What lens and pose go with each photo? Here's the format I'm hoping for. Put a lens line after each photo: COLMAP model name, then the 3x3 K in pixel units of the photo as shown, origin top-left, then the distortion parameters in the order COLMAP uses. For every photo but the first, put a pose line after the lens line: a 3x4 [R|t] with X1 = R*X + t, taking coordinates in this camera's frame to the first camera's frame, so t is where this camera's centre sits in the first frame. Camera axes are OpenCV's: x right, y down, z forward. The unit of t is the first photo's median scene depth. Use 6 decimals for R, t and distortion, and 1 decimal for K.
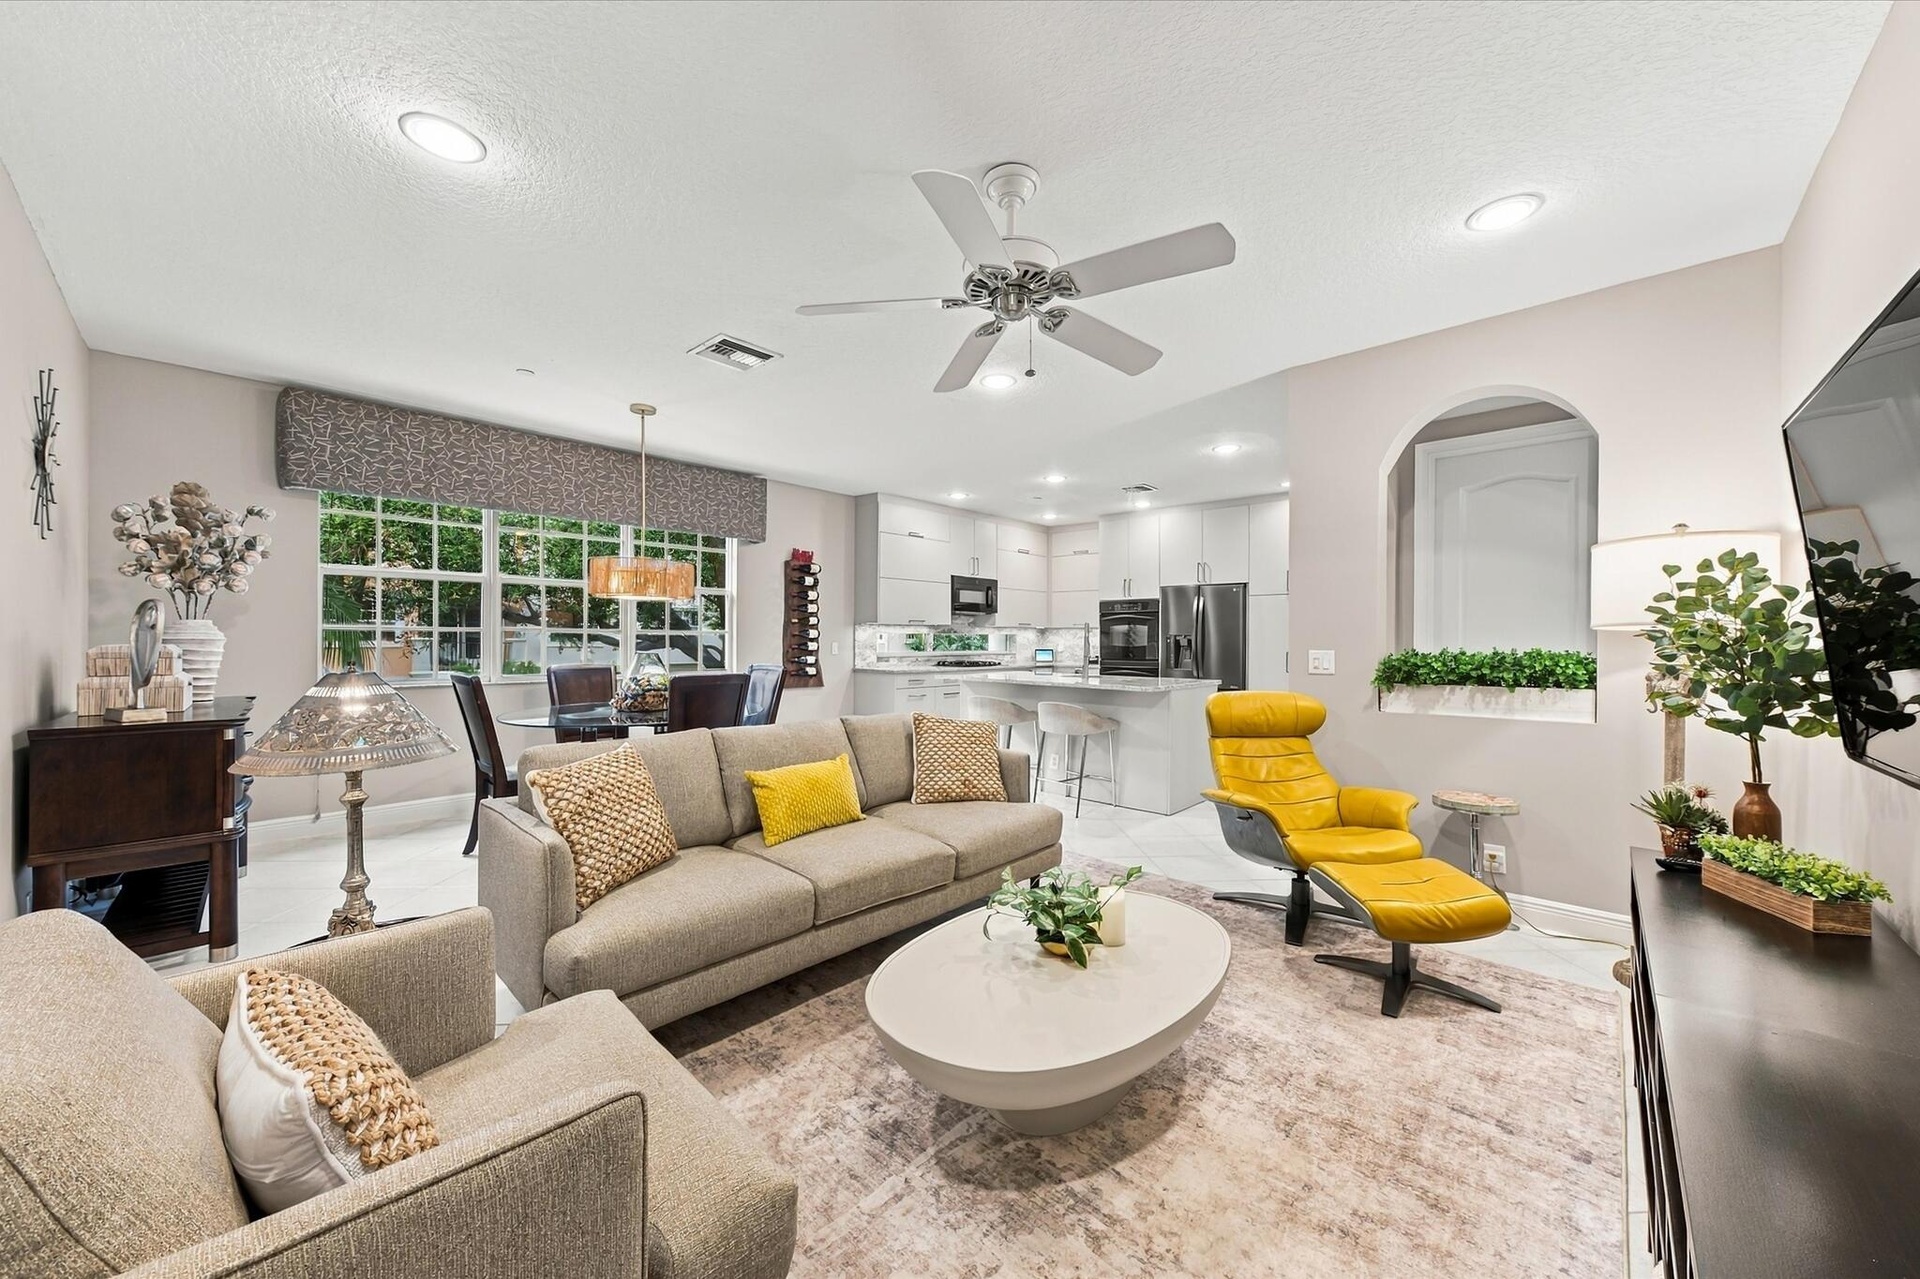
lens RADIAL K [[688.0, 0, 987.4], [0, 688.0, 623.9], [0, 0, 1]] dist [-0.002485, 0.000611]
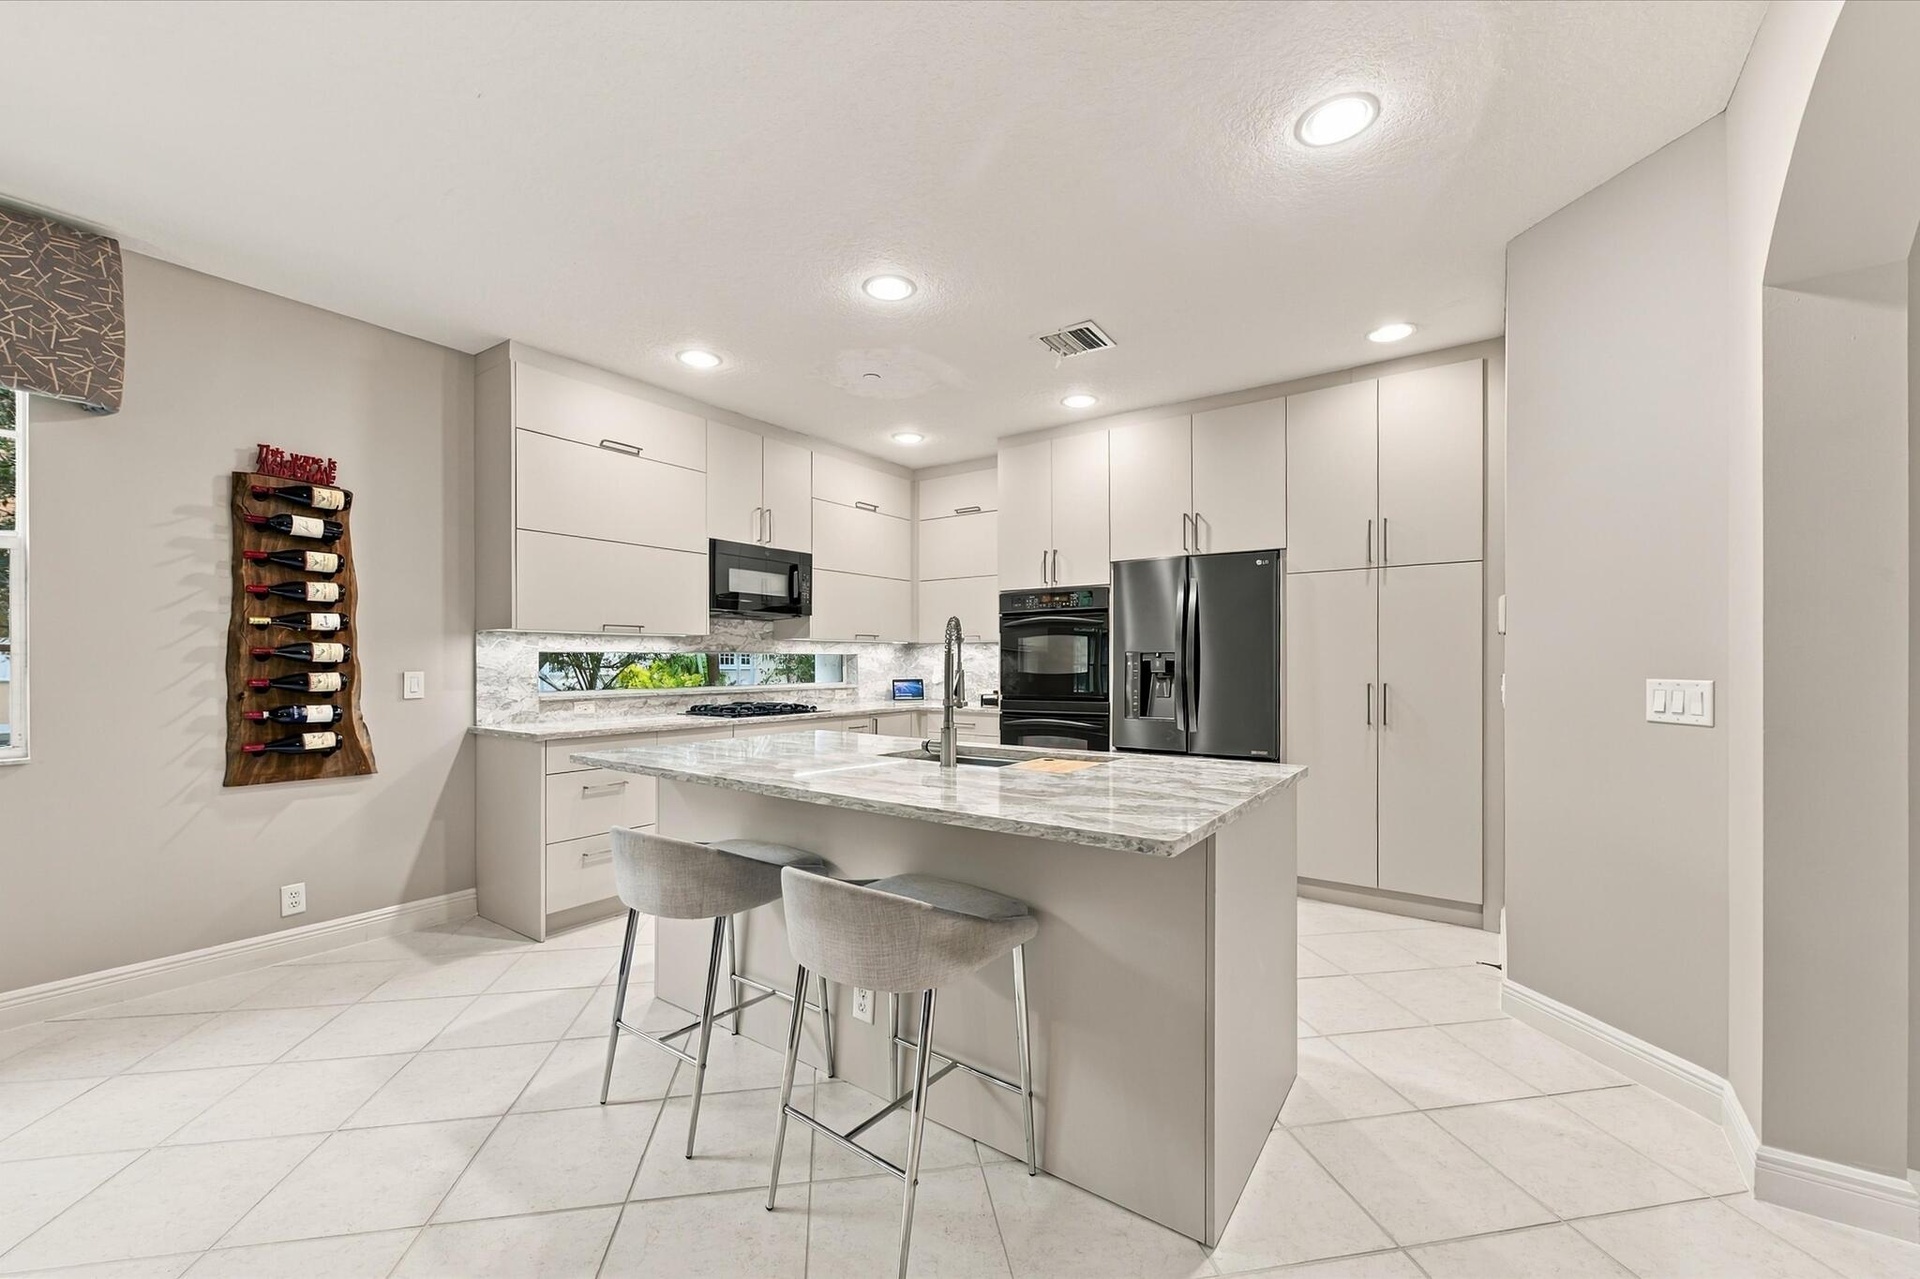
lens RADIAL K [[773.9, 0, 984.7], [0, 773.9, 663.8], [0, 0, 1]] dist [-0.003072, 0.000090]
pose [[0.991082, -0.006823, 0.133078, 0.080484], [0.004072, 0.999773, 0.020932, 0.012396], [-0.133191, -0.020203, 0.990884, 0.453752]]
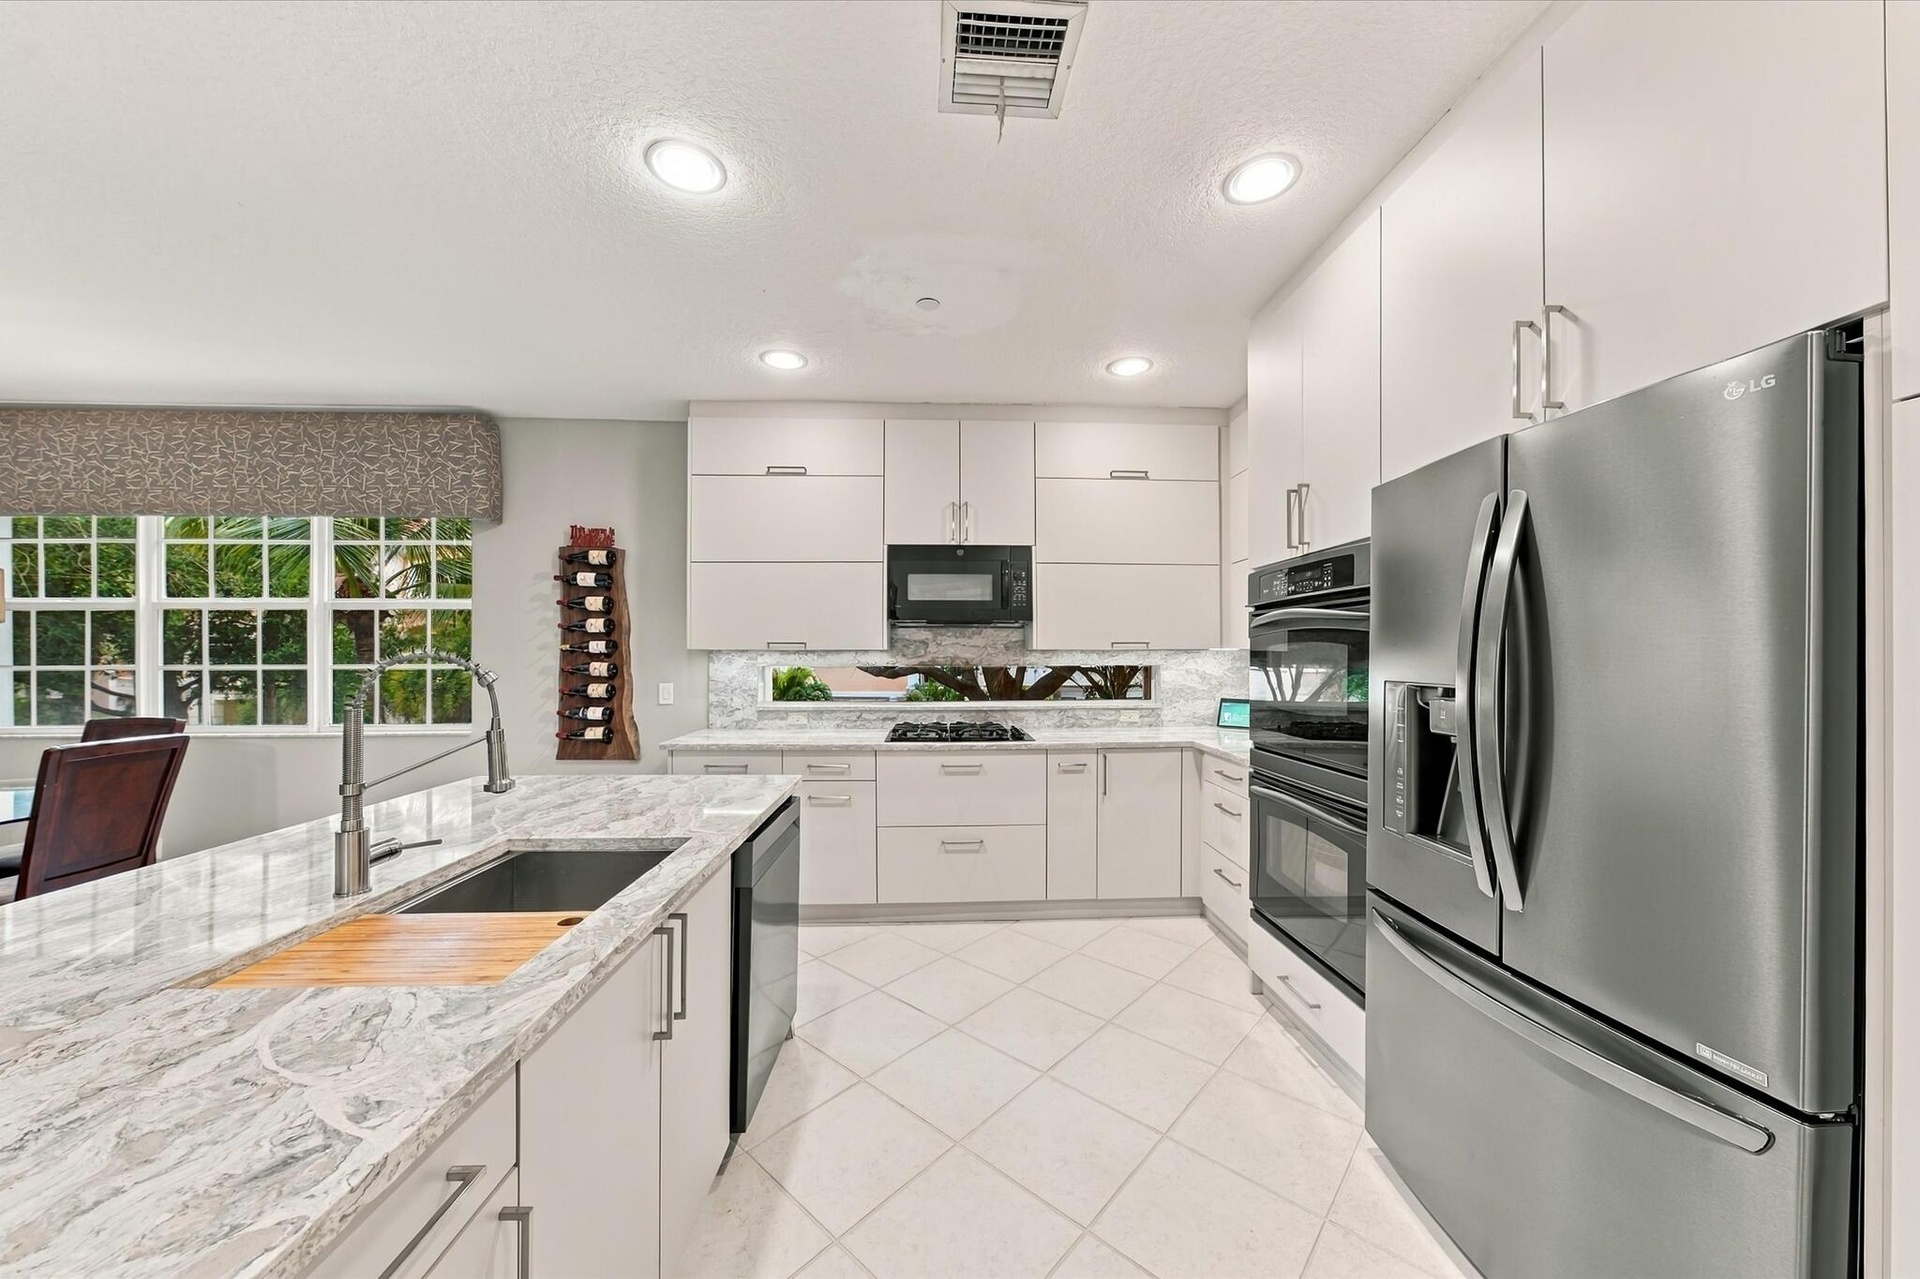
lens RADIAL K [[688.0, 0, 960.2], [0, 688.0, 657.3], [0, 0, 1]] dist [-0.002485, 0.000611]
pose [[0.686596, -0.000292, -0.727039, 0.361047], [0.016859, 0.999737, 0.015520, 0.000459], [0.726844, -0.022913, 0.686421, 0.785852]]
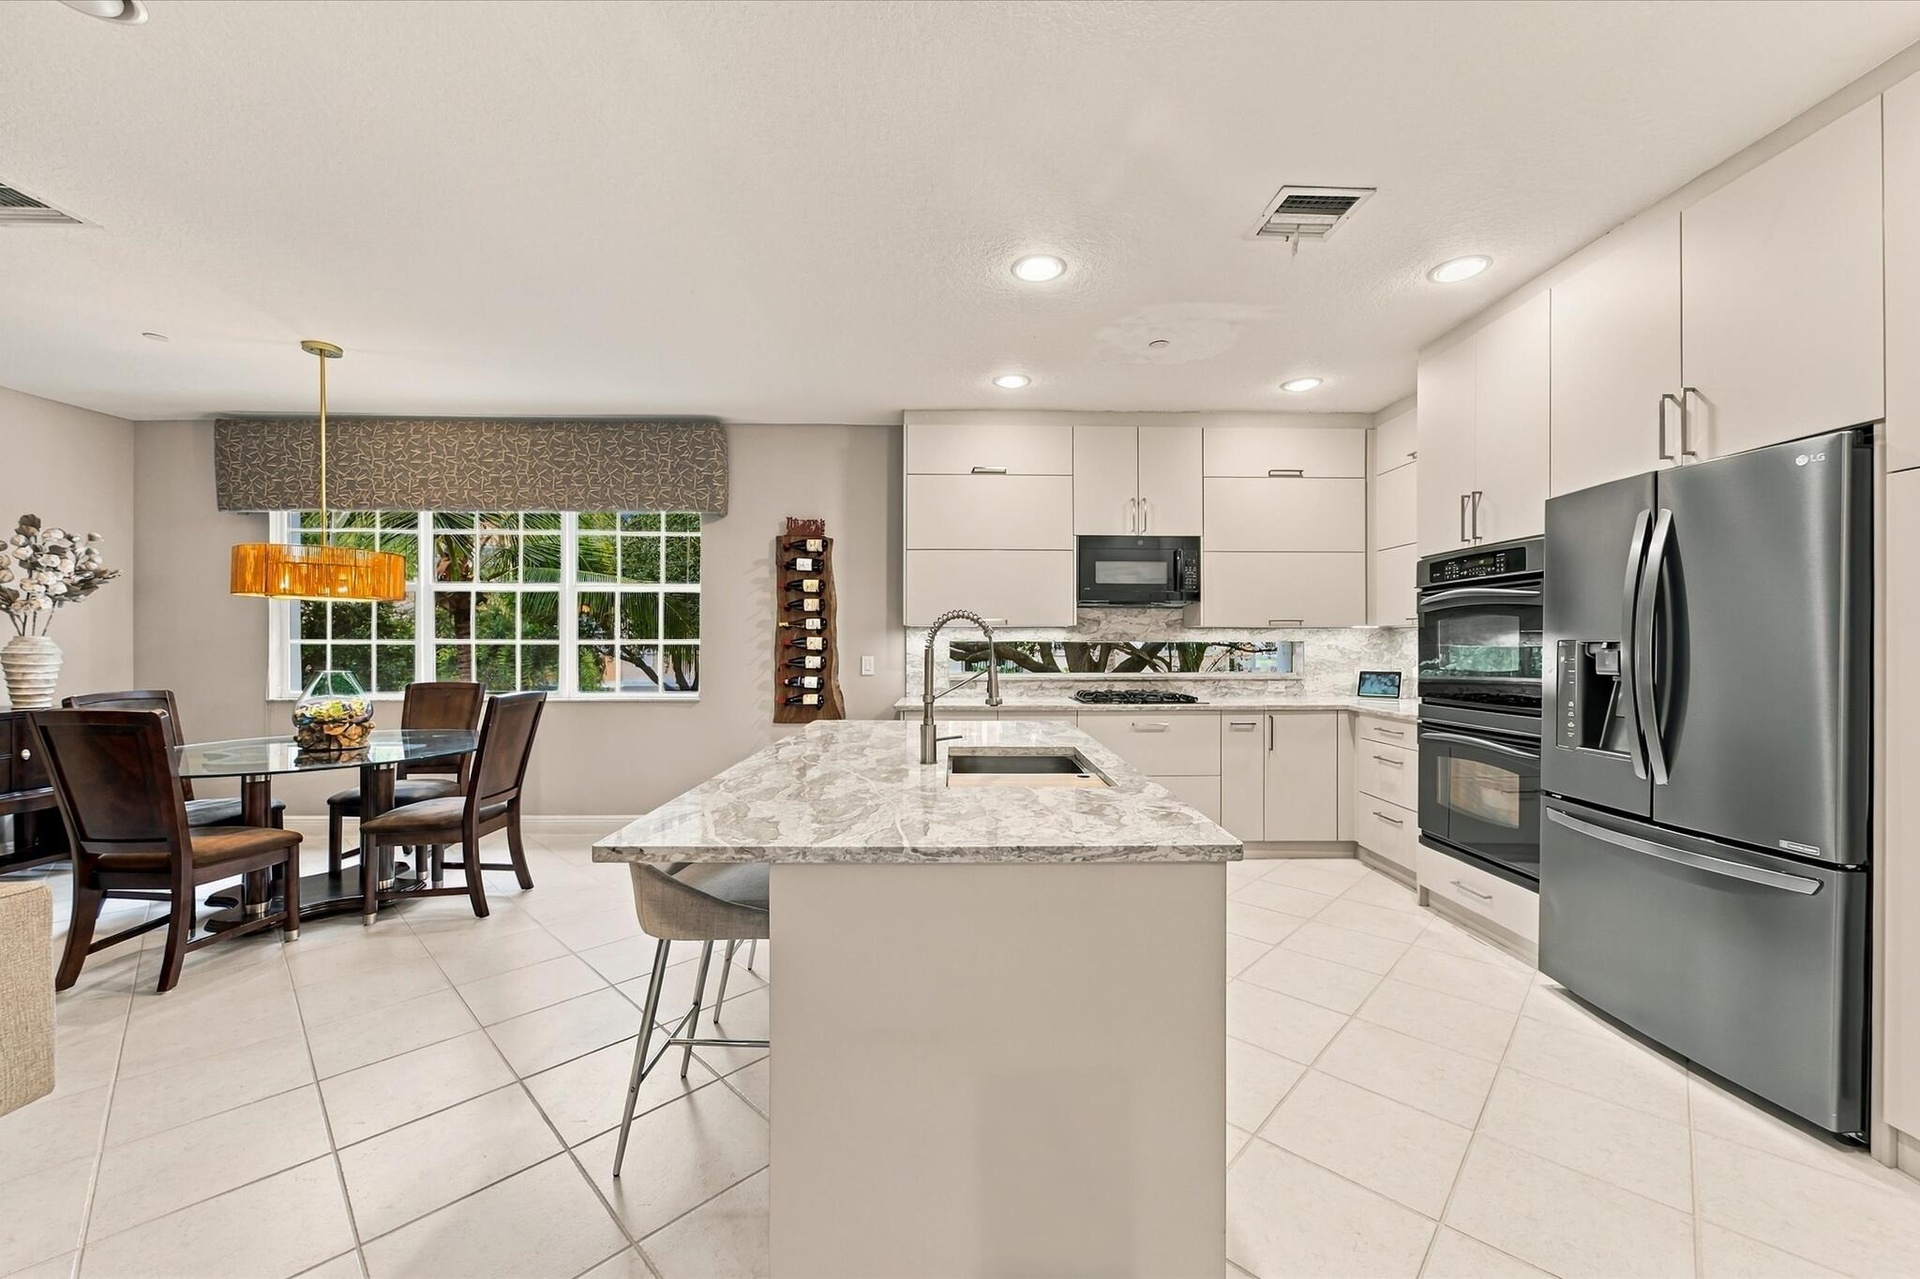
lens RADIAL K [[752.0, 0, 965.5], [0, 752.0, 646.2], [0, 0, 1]] dist [-0.001843, -0.000089]
pose [[0.676743, -0.000019, -0.736219, 0.361674], [0.016462, 0.999750, 0.015106, 0.008008], [0.736035, -0.022343, 0.676575, 0.588539]]
